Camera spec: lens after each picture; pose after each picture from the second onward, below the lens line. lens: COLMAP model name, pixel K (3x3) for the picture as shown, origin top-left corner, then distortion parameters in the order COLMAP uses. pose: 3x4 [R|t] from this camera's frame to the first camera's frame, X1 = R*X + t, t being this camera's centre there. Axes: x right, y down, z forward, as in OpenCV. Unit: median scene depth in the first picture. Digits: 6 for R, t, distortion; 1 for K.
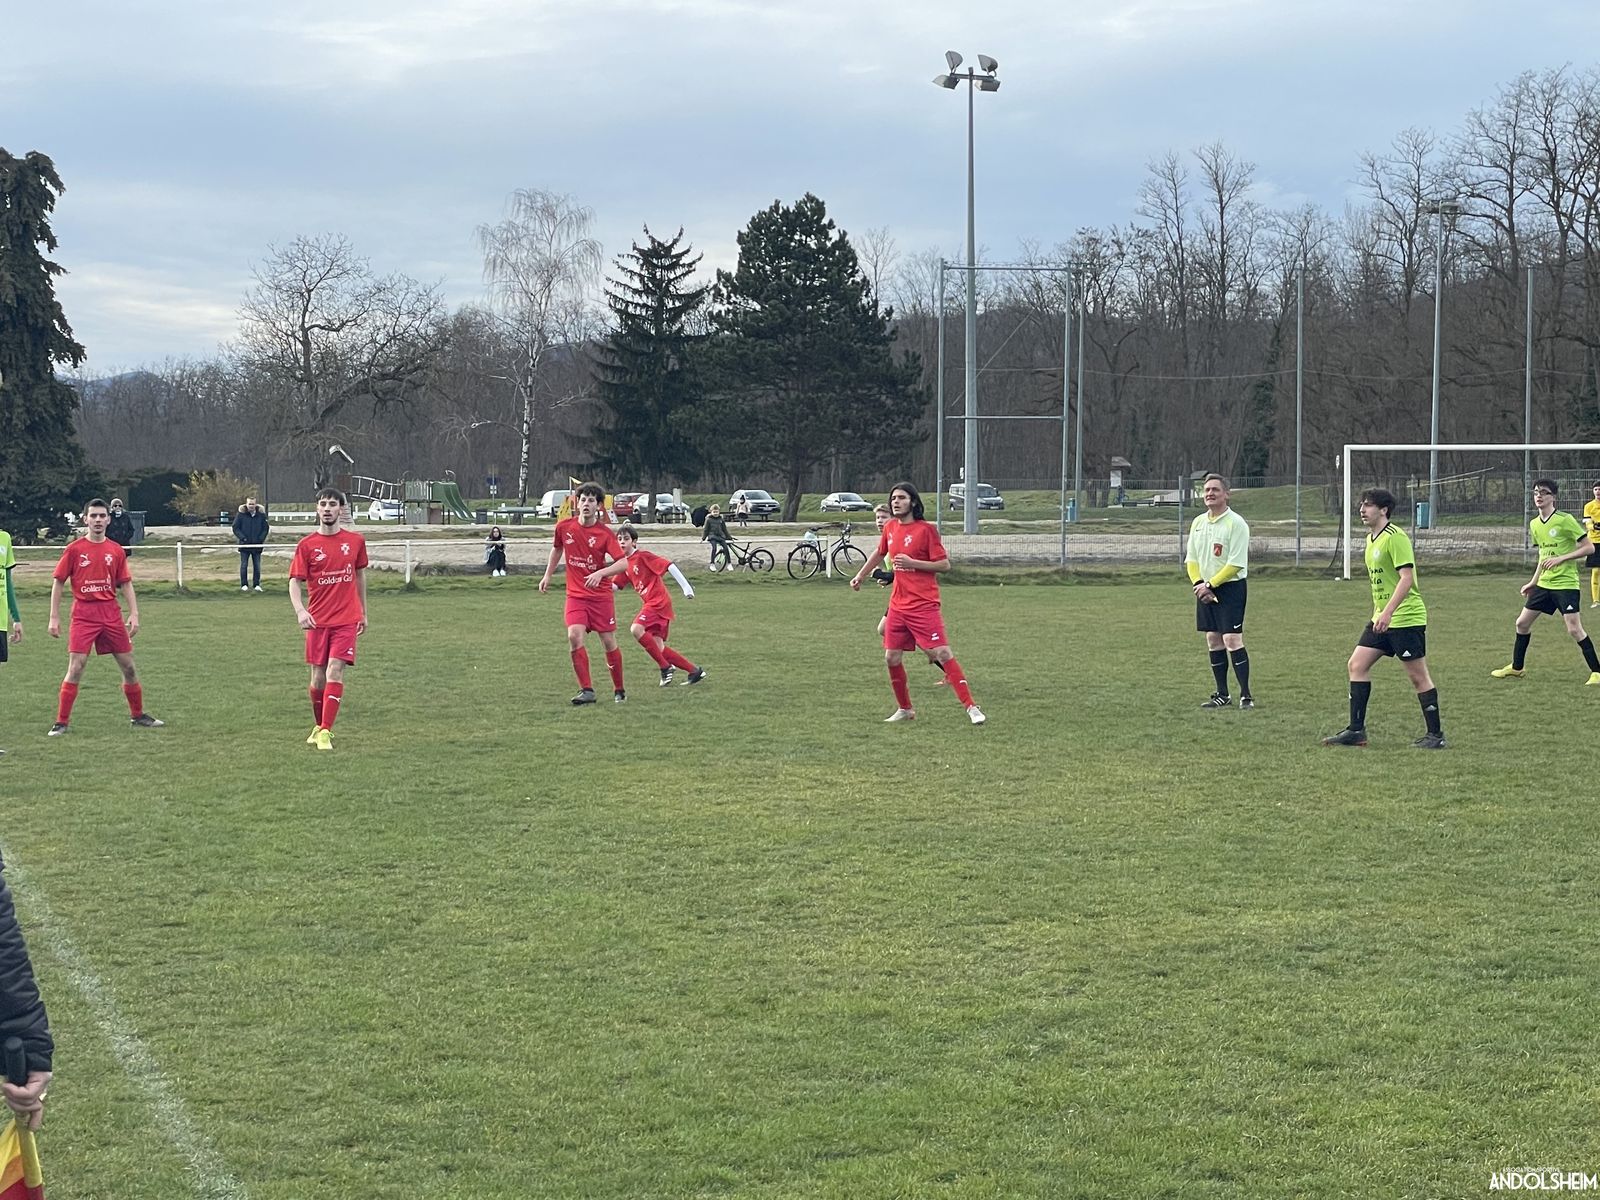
lens RADIAL K [[2888.4, 0, 800.0], [0, 2888.4, 600.0], [0, 0, 1]] dist [0.072362, 0.302127]
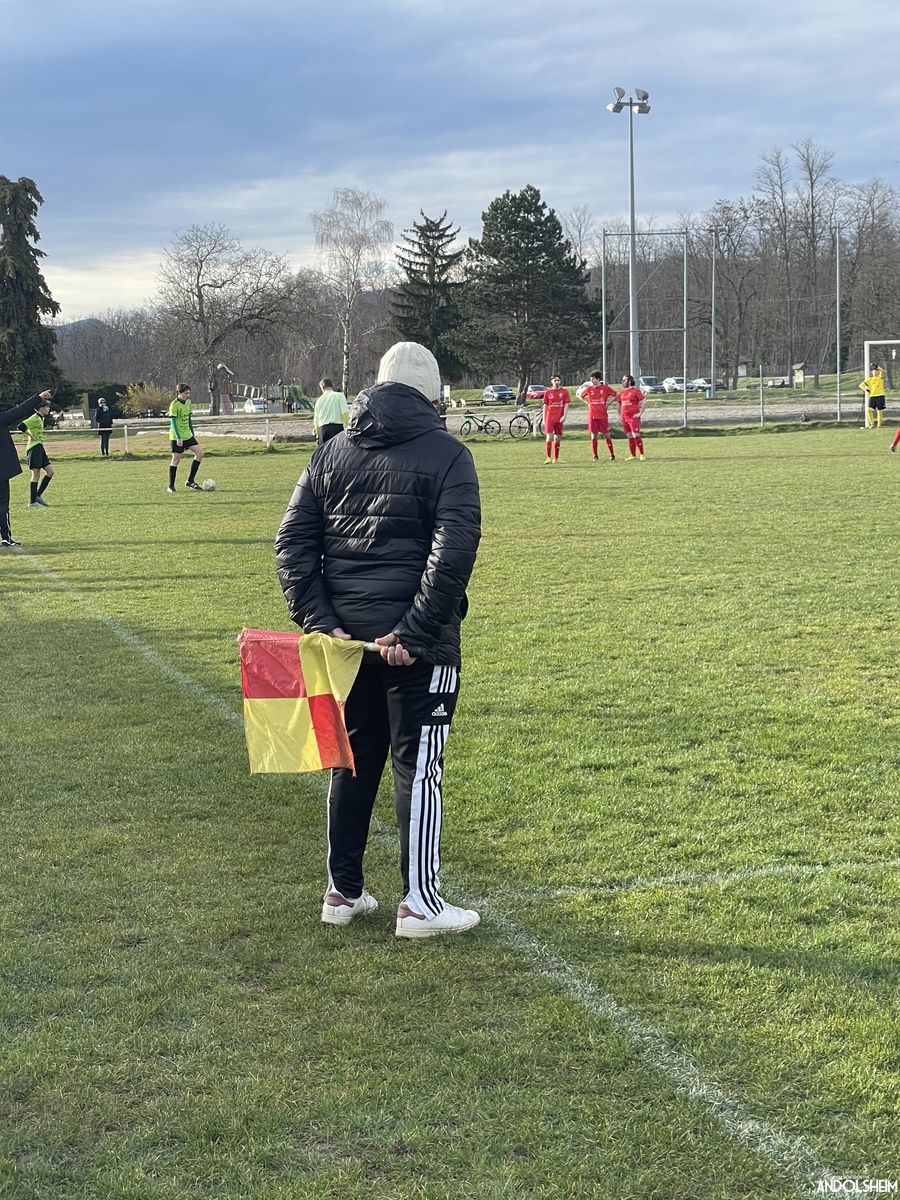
lens RADIAL K [[2193.0, 0, 450.0], [0, 2193.0, 600.0], [0, 0, 1]] dist [-0.024672, 1.390406]
pose [[0.997979, -0.023194, -0.059166, 0.024508], [0.026396, 0.998196, 0.053917, 0.011678], [0.057809, -0.055370, 0.996791, -0.147539]]
